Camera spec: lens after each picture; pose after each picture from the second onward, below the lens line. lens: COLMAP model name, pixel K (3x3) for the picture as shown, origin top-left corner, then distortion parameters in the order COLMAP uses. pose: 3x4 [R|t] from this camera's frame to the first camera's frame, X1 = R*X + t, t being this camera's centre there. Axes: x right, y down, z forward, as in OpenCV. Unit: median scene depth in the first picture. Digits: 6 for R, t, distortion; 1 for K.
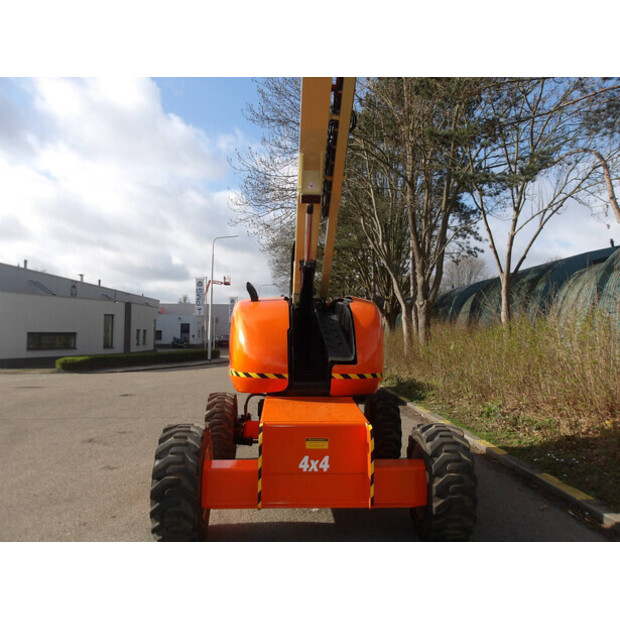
lens RADIAL K [[503.2, 0, 310.2], [0, 503.2, 311.2], [0, 0, 1]] dist [-0.008077, 0.017260]
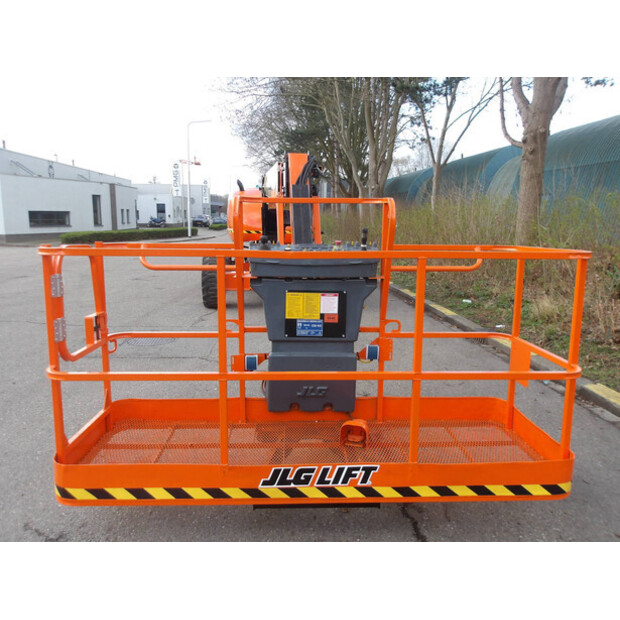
lens RADIAL K [[503.2, 0, 311.1], [0, 503.2, 309.6], [0, 0, 1]] dist [-0.008077, 0.017260]
pose [[0.998364, -0.007425, 0.056692, 0.005106], [-0.005743, 0.973493, 0.228643, -0.003829], [-0.056887, -0.228595, 0.971858, -0.154862]]
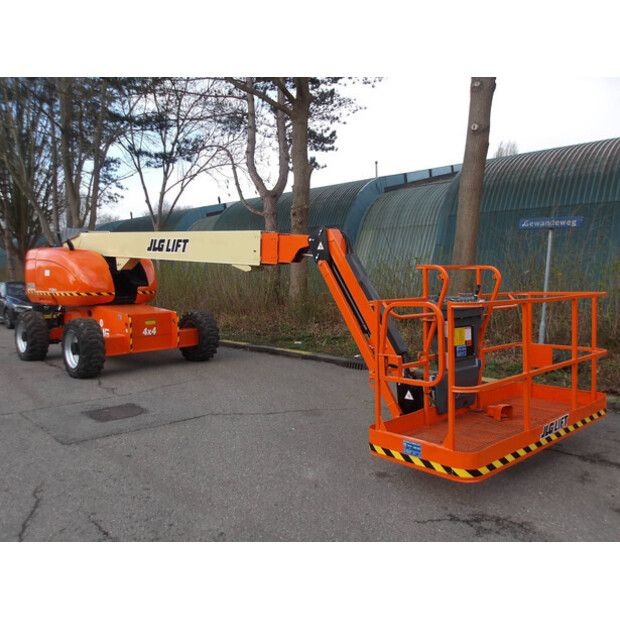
lens RADIAL K [[503.2, 0, 310.9], [0, 503.2, 307.9], [0, 0, 1]] dist [-0.008077, 0.017260]
pose [[0.735106, -0.056552, 0.675589, -0.124317], [-0.022667, 0.993907, 0.107862, -0.005194], [-0.677573, -0.094604, 0.729346, -0.134833]]
